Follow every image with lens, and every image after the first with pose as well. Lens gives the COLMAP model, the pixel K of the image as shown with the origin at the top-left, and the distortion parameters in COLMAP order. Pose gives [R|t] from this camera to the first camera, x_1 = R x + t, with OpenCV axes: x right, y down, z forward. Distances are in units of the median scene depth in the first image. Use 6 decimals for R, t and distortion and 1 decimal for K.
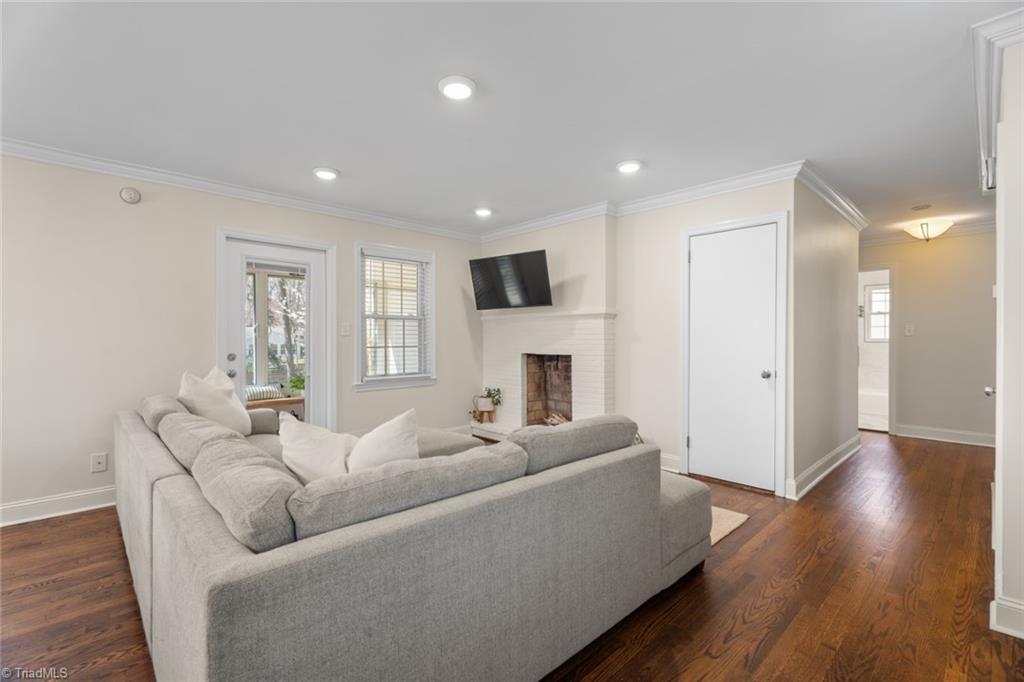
lens RADIAL K [[455.9, 0, 507.5], [0, 455.9, 344.0], [0, 0, 1]] dist [0.002315, -0.000624]
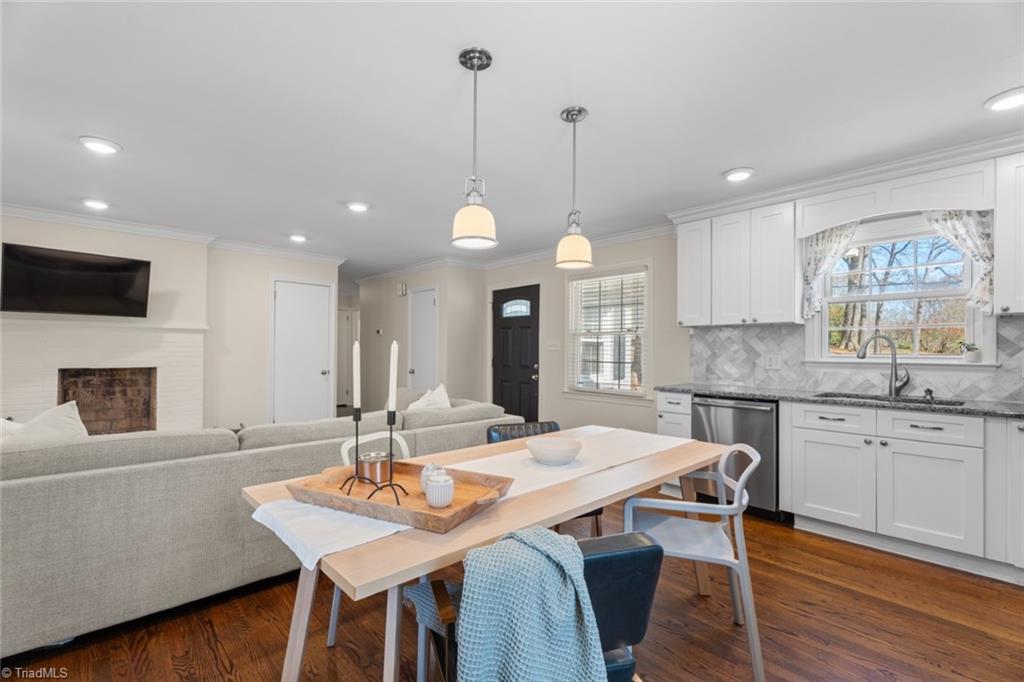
lens RADIAL K [[455.9, 0, 510.3], [0, 455.9, 348.3], [0, 0, 1]] dist [0.002315, -0.000624]
pose [[0.002065, 0.011163, 0.999936, -0.865171], [-0.003152, 0.999933, -0.011156, -0.009211], [-0.999993, -0.003129, 0.002100, 0.217001]]
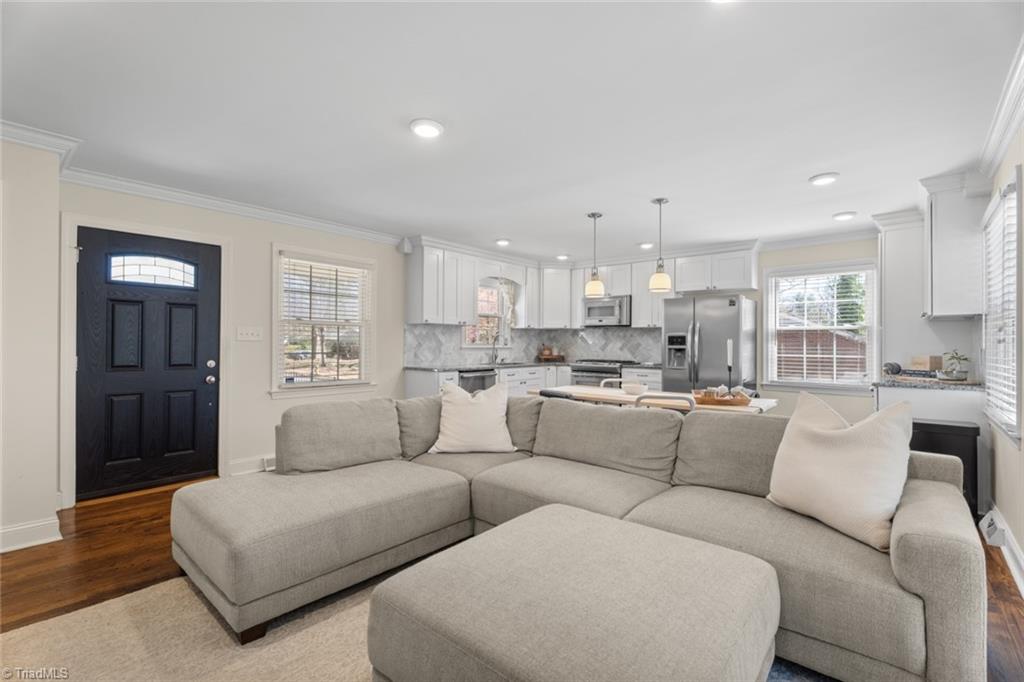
lens RADIAL K [[455.9, 0, 506.7], [0, 455.9, 344.7], [0, 0, 1]] dist [0.002315, -0.000624]
pose [[-0.994284, 0.003333, -0.106717, -0.077417], [0.002731, 0.999980, 0.005786, -0.013494], [0.106734, 0.005462, -0.994273, 1.062829]]
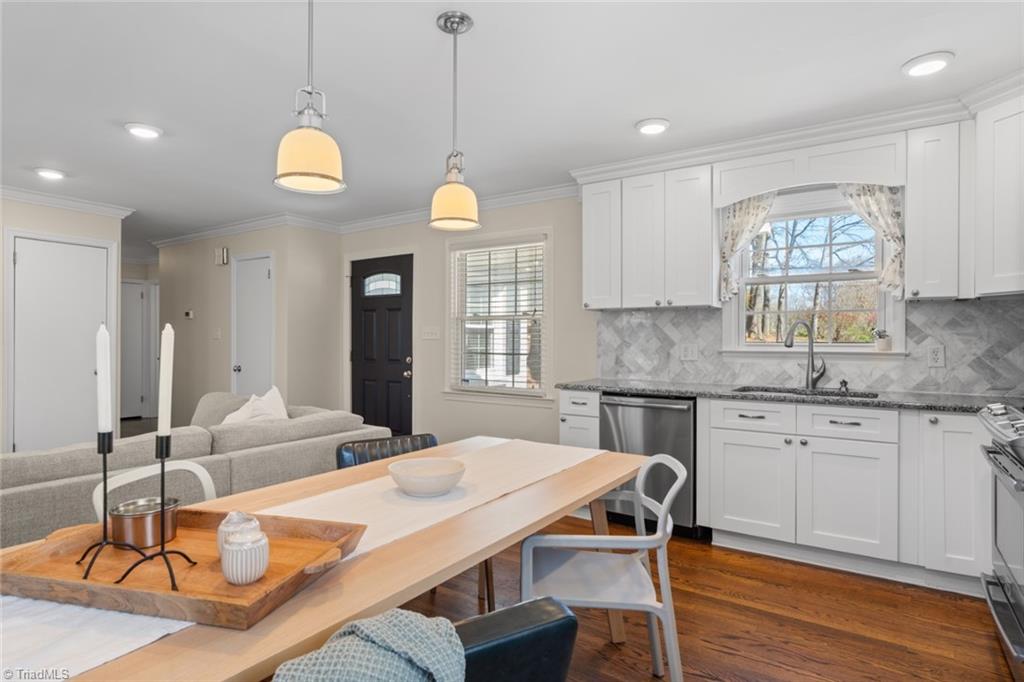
lens RADIAL K [[562.0, 0, 506.8], [0, 562.0, 341.7], [0, 0, 1]] dist [-0.020442, 0.002385]
pose [[-0.220293, 0.003030, 0.975429, -0.822872], [0.001872, 0.999995, -0.002684, -0.009059], [-0.975432, 0.001234, -0.220298, 0.208332]]
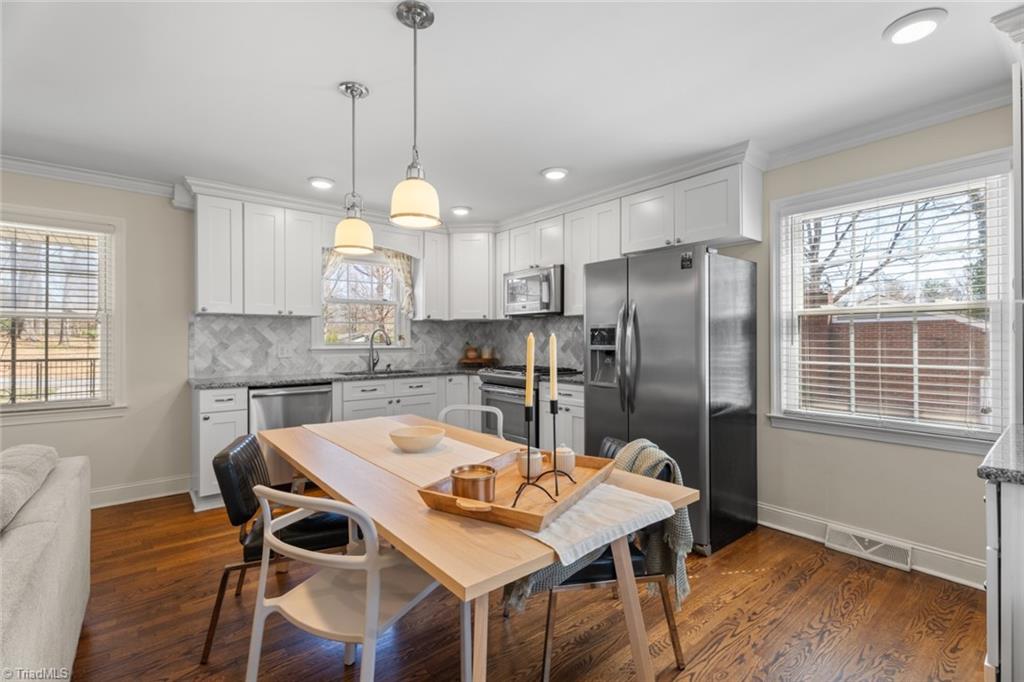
lens RADIAL K [[455.9, 0, 507.1], [0, 455.9, 342.5], [0, 0, 1]] dist [0.002315, -0.000624]
pose [[-0.997565, 0.009421, 0.069097, -0.549087], [0.009998, 0.999918, 0.008017, -0.013978], [-0.069015, 0.008688, -0.997578, 0.612084]]
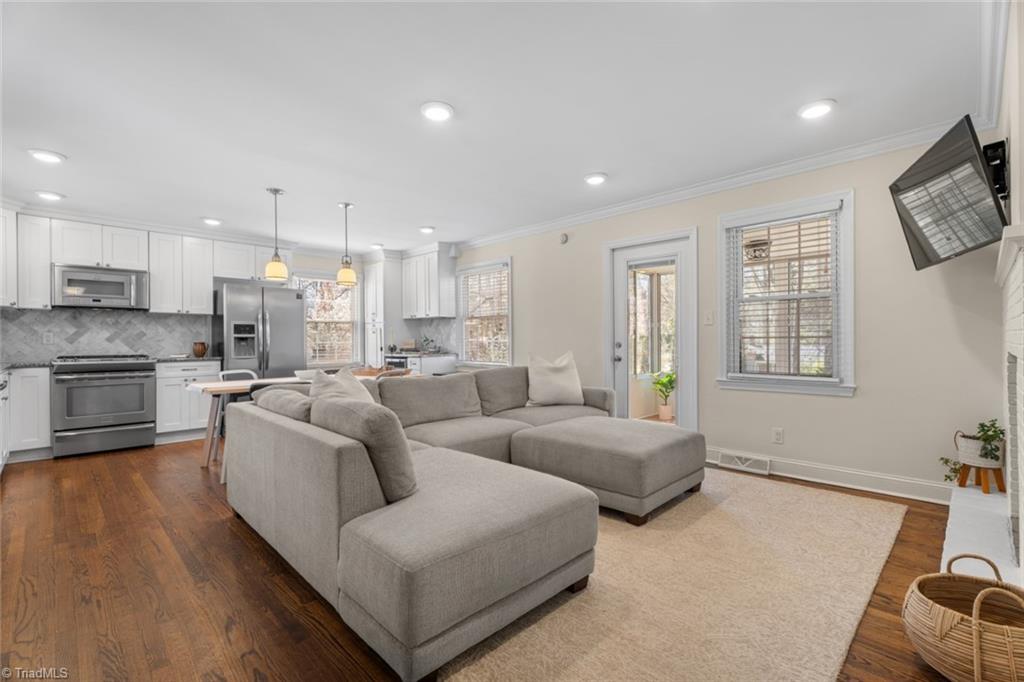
lens RADIAL K [[455.9, 0, 503.6], [0, 455.9, 337.7], [0, 0, 1]] dist [0.002315, -0.000624]
pose [[0.027352, 0.004789, -0.999614, 0.524372], [0.003190, 0.999983, 0.004878, 0.001787], [0.999621, -0.003322, 0.027336, 0.554739]]
